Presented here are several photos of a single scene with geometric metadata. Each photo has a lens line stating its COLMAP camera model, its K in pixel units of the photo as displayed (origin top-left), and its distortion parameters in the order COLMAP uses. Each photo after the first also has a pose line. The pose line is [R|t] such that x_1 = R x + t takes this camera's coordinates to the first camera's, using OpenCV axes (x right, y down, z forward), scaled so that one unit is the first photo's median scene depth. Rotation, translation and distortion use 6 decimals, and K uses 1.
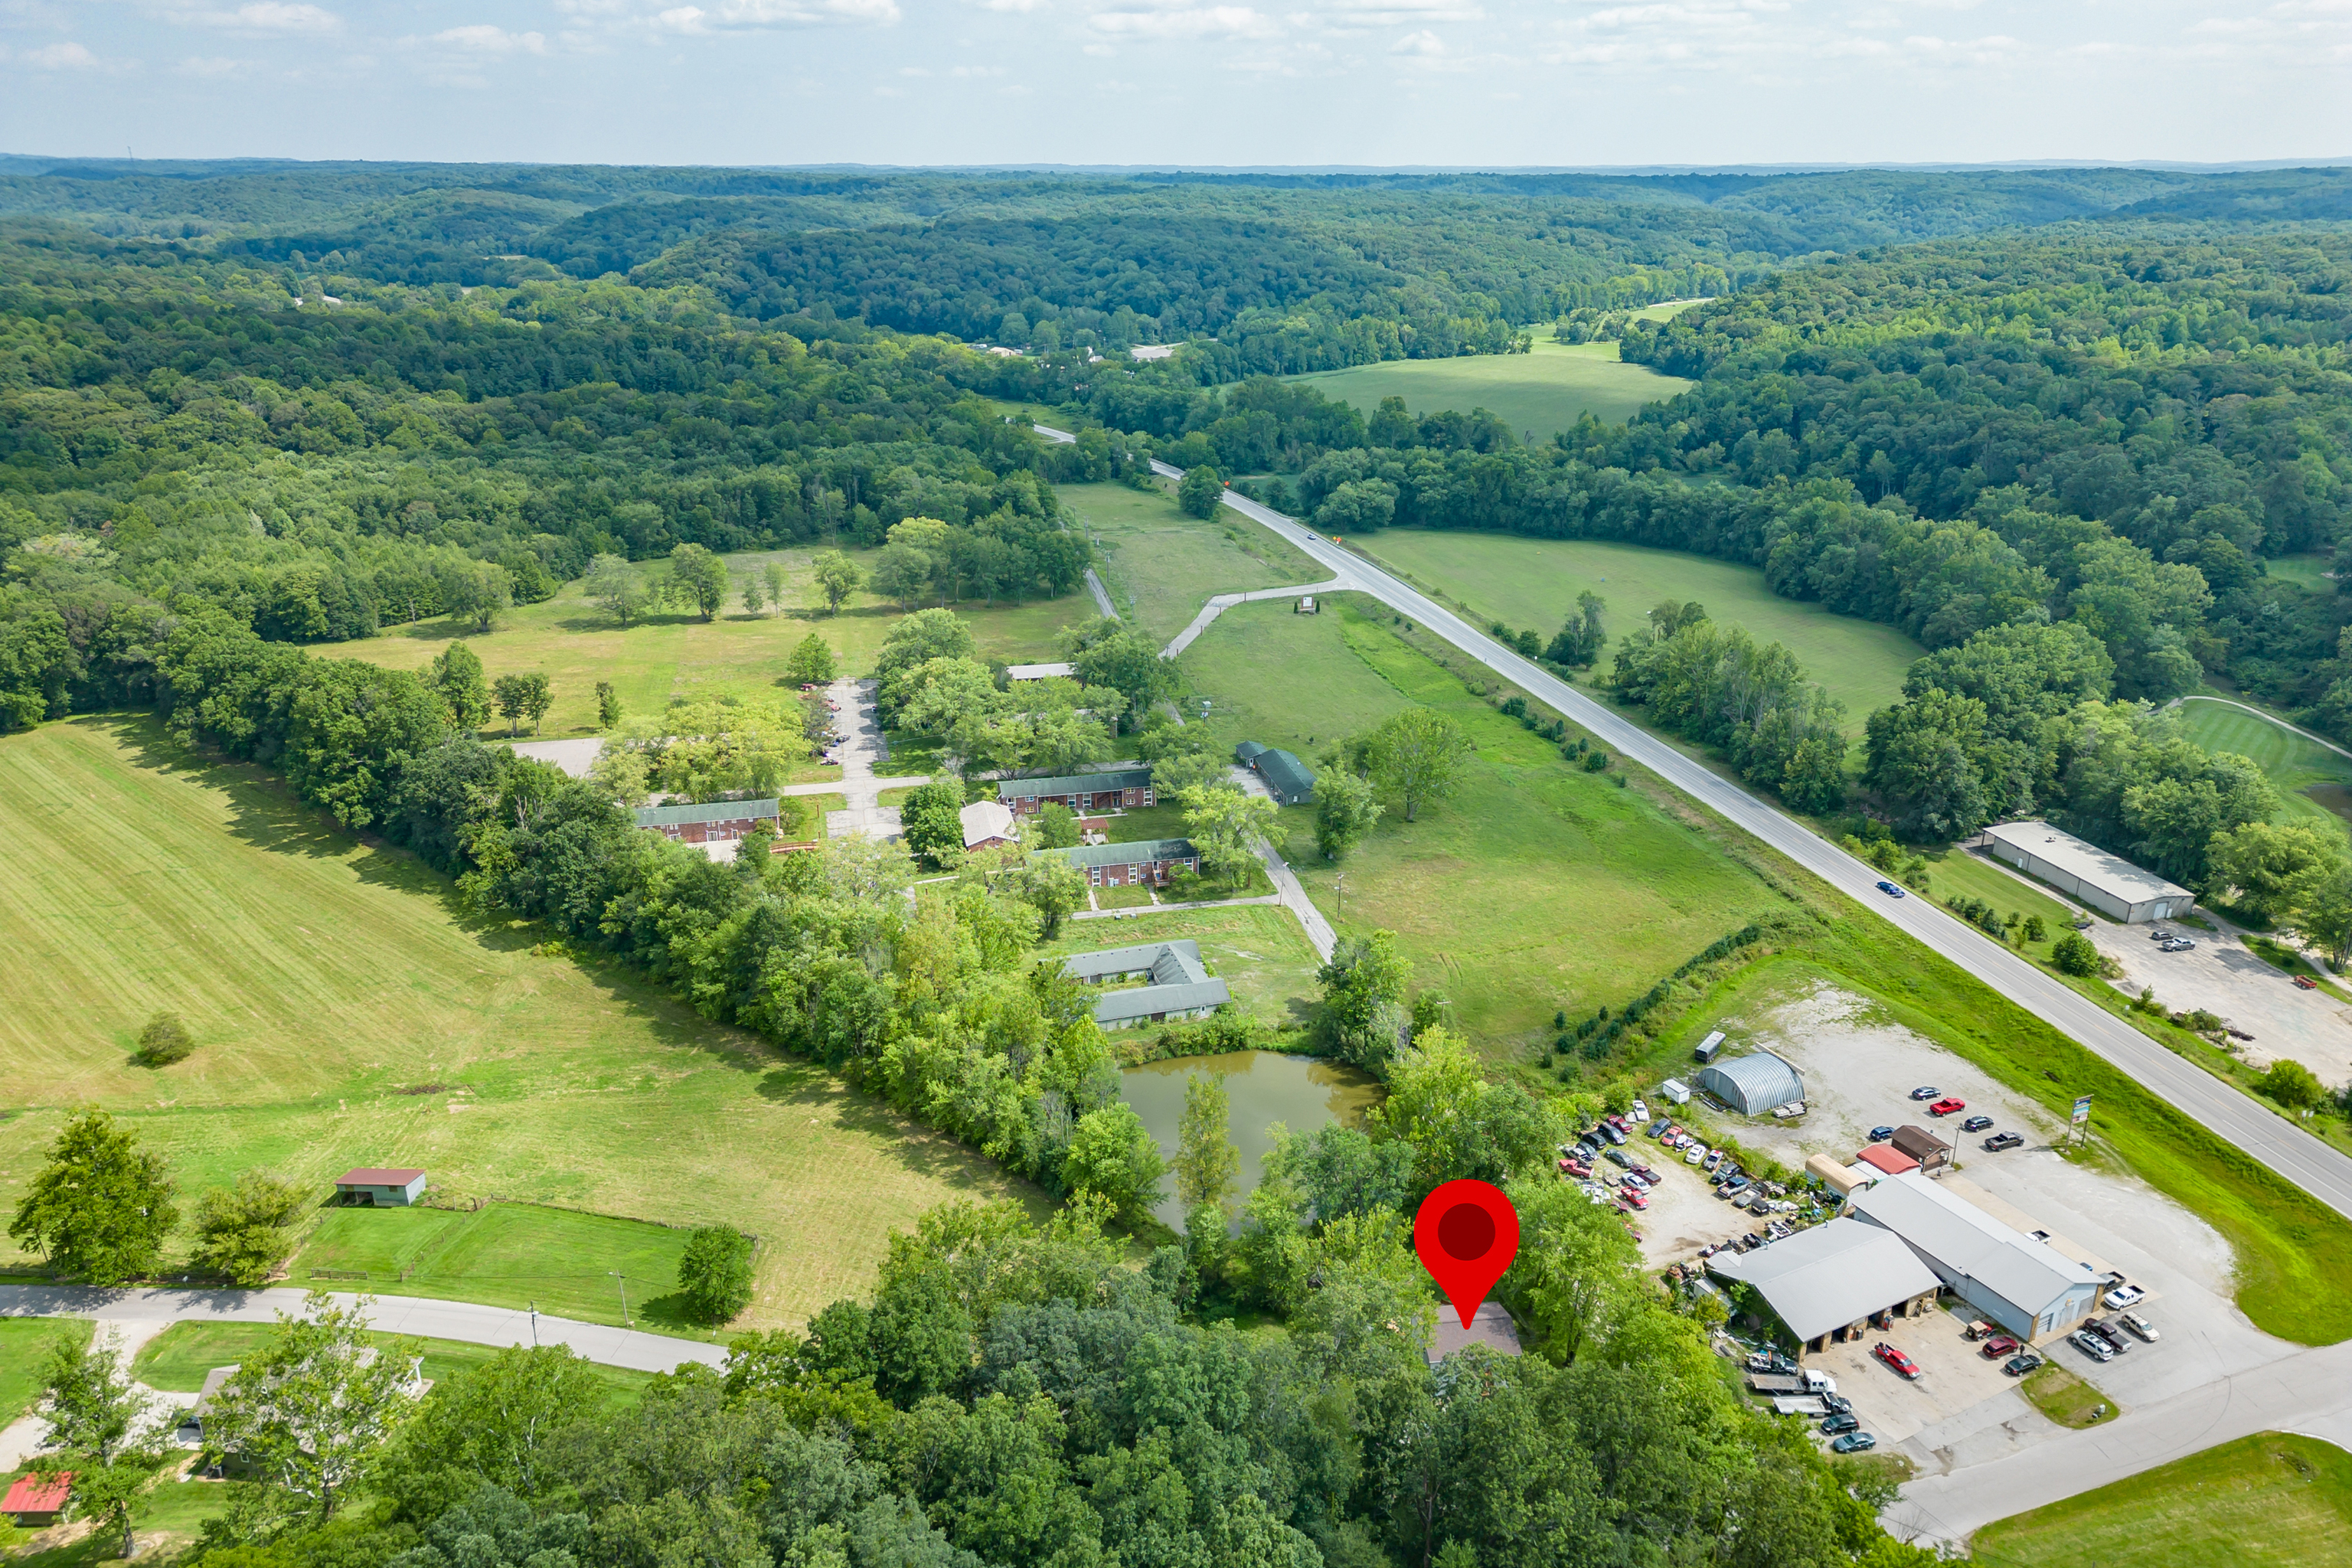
lens RADIAL K [[1651.6, 0, 1166.1], [0, 1651.6, 780.8], [0, 0, 1]] dist [0.076083, -0.068850]
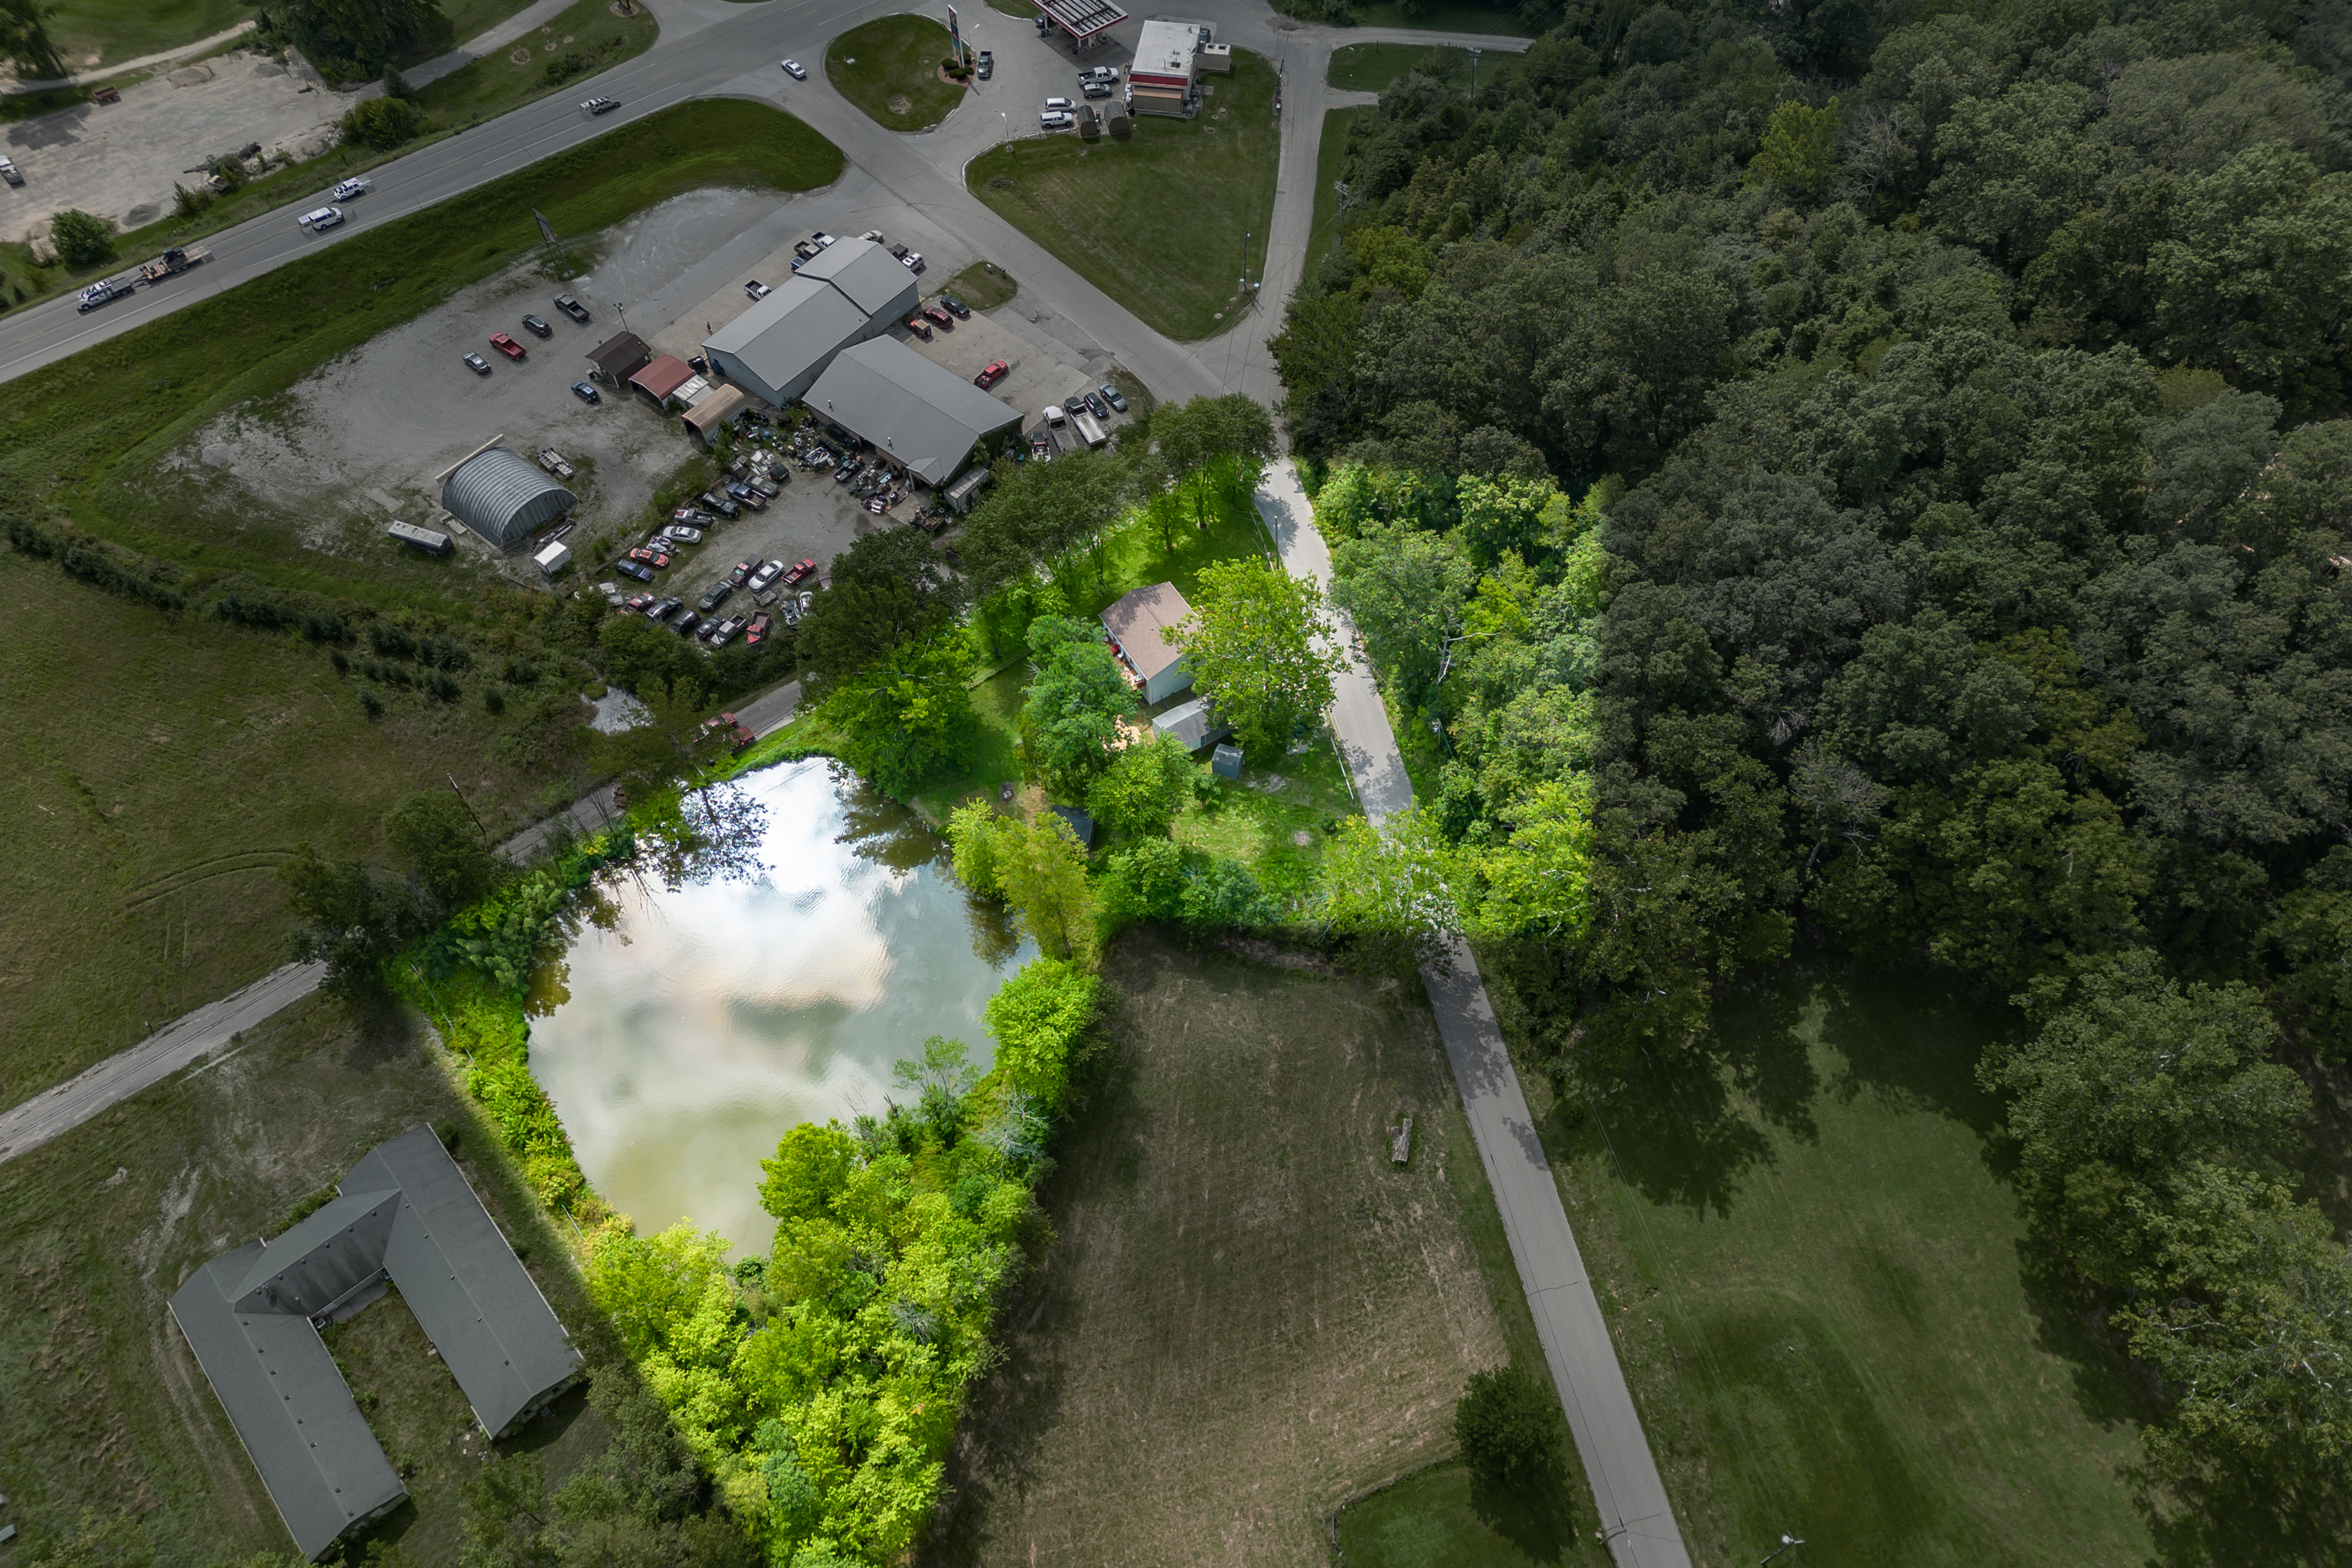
lens RADIAL K [[1651.6, 0, 1179.2], [0, 1651.6, 782.5], [0, 0, 1]] dist [0.076083, -0.068850]
pose [[-0.411846, -0.754488, 0.511010, -0.298592], [0.325030, 0.402264, 0.855885, -0.350776], [-0.851315, 0.518587, 0.079561, 0.760238]]
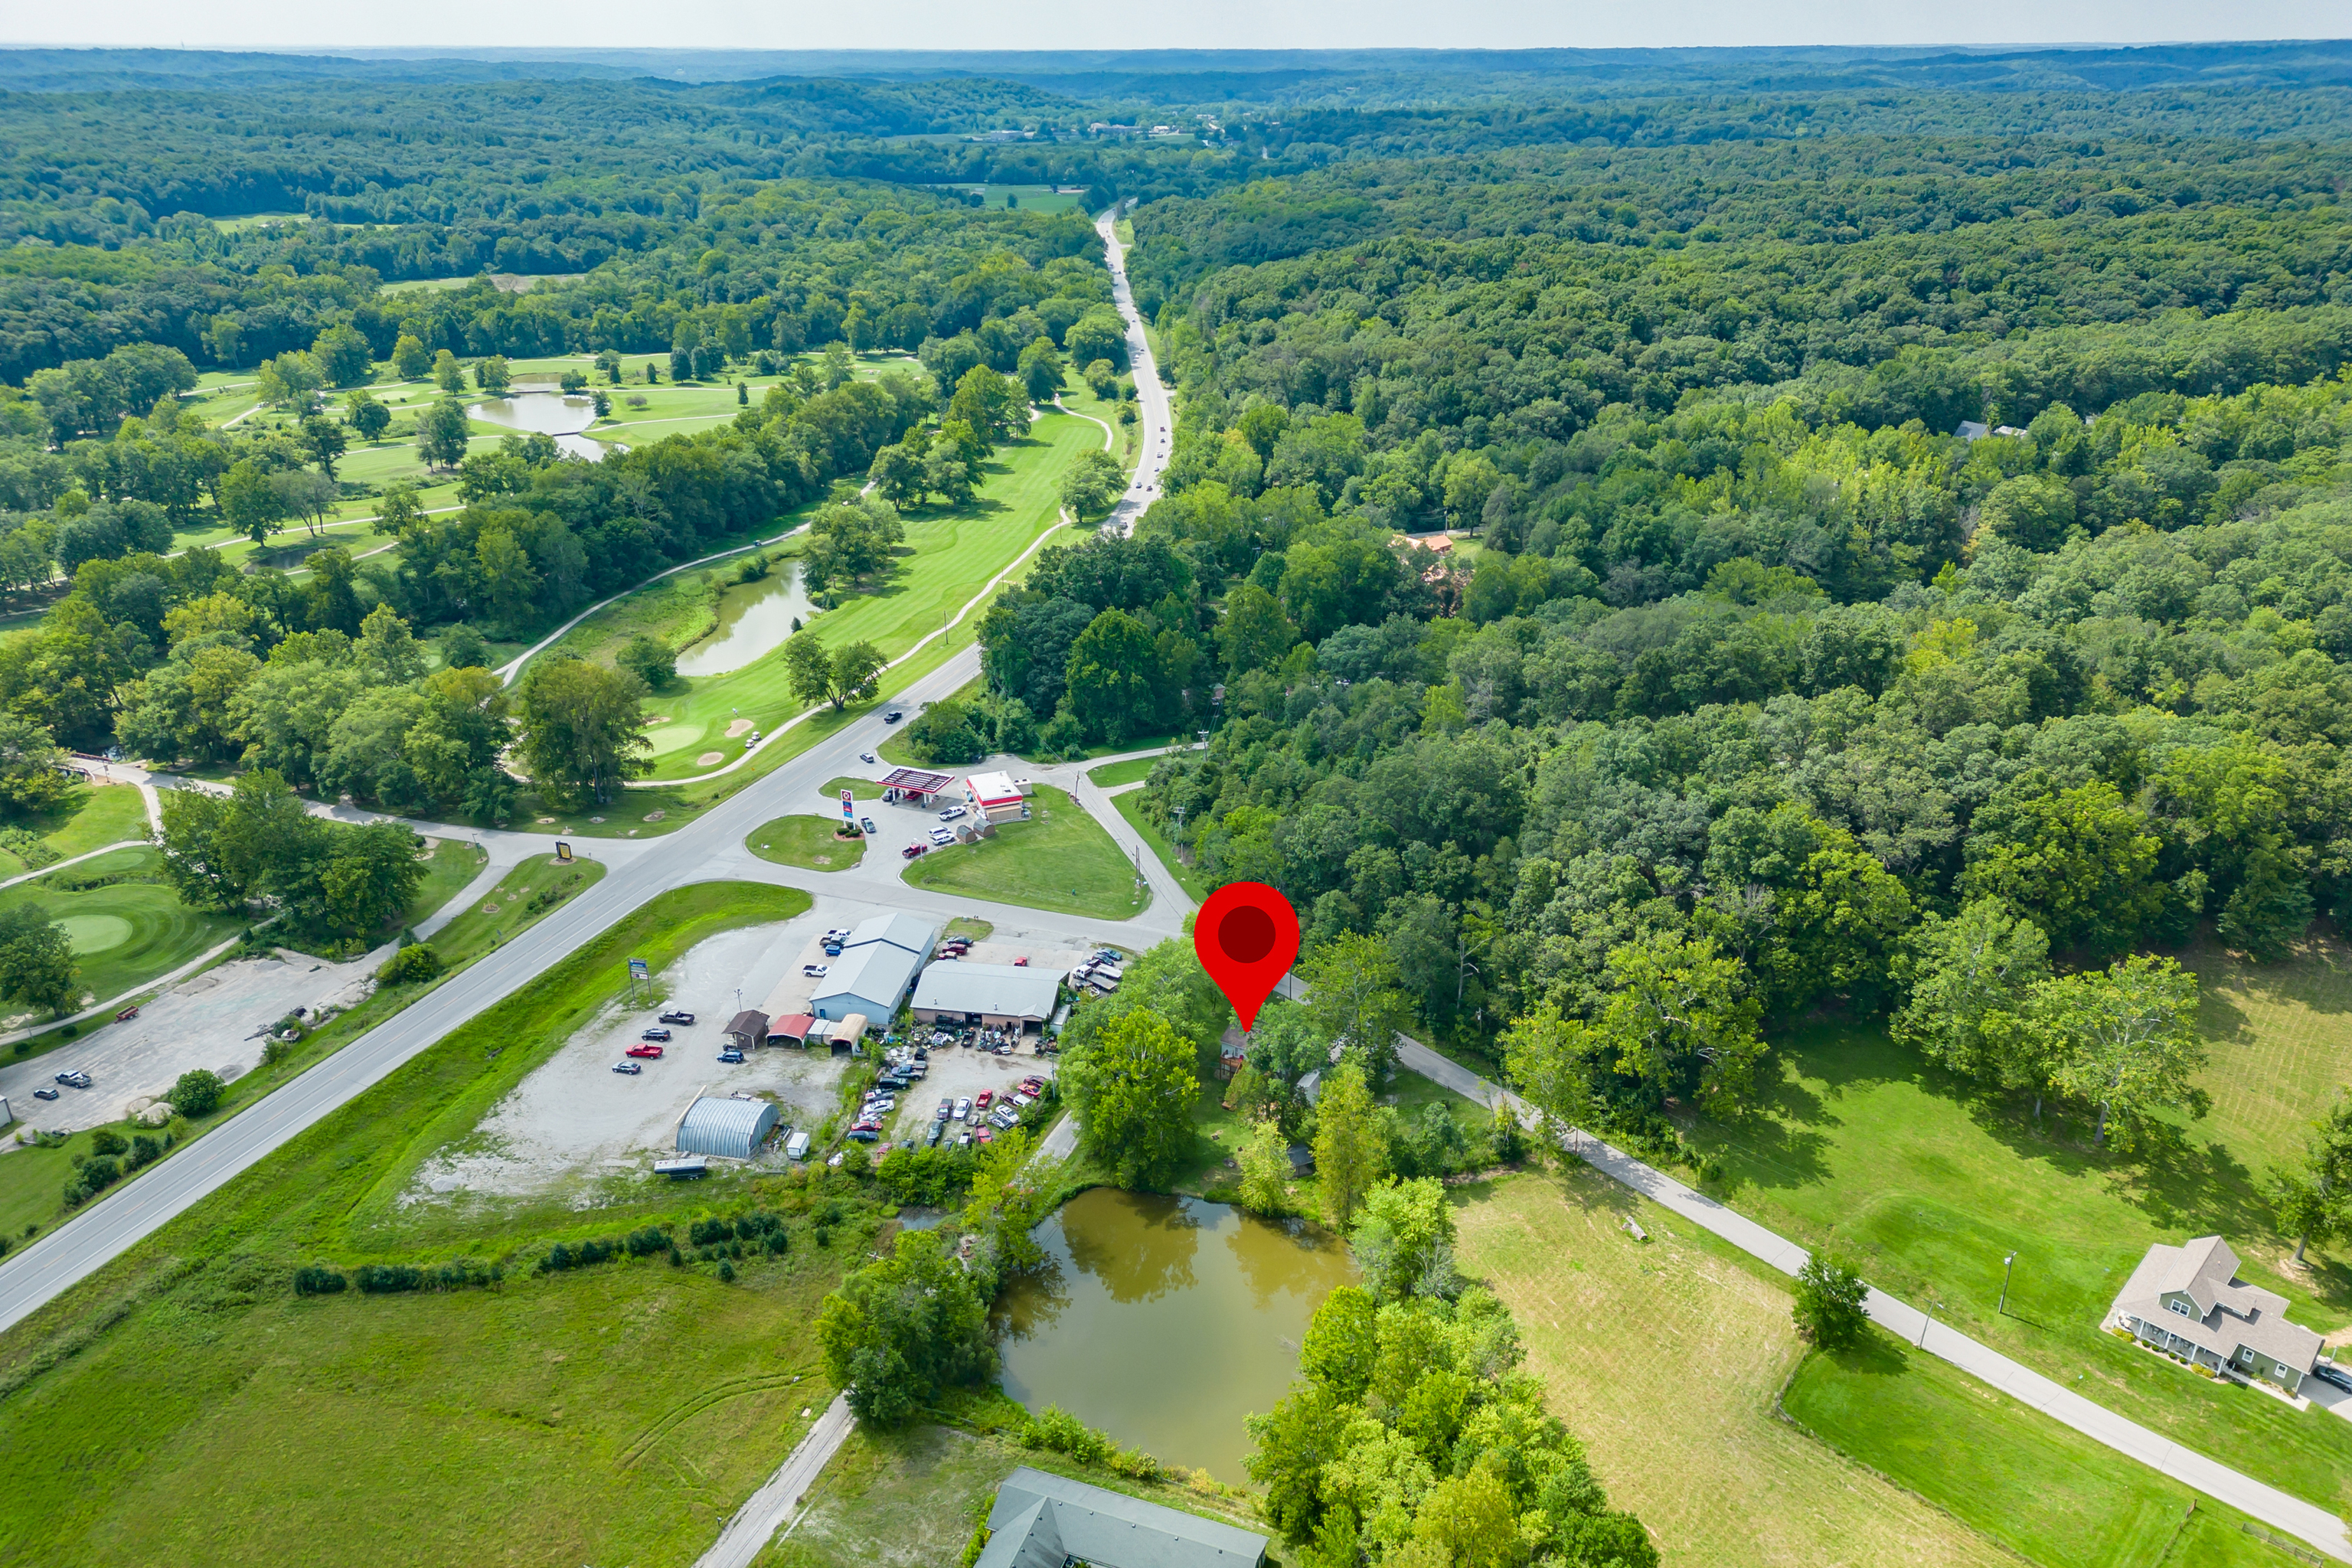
lens RADIAL K [[1651.6, 0, 1184.3], [0, 1651.6, 775.1], [0, 0, 1]] dist [0.076083, -0.068850]
pose [[-0.804897, -0.241253, 0.542161, -0.351964], [0.207993, 0.740975, 0.638510, -0.552293], [-0.555770, 0.626700, -0.546230, 1.295919]]
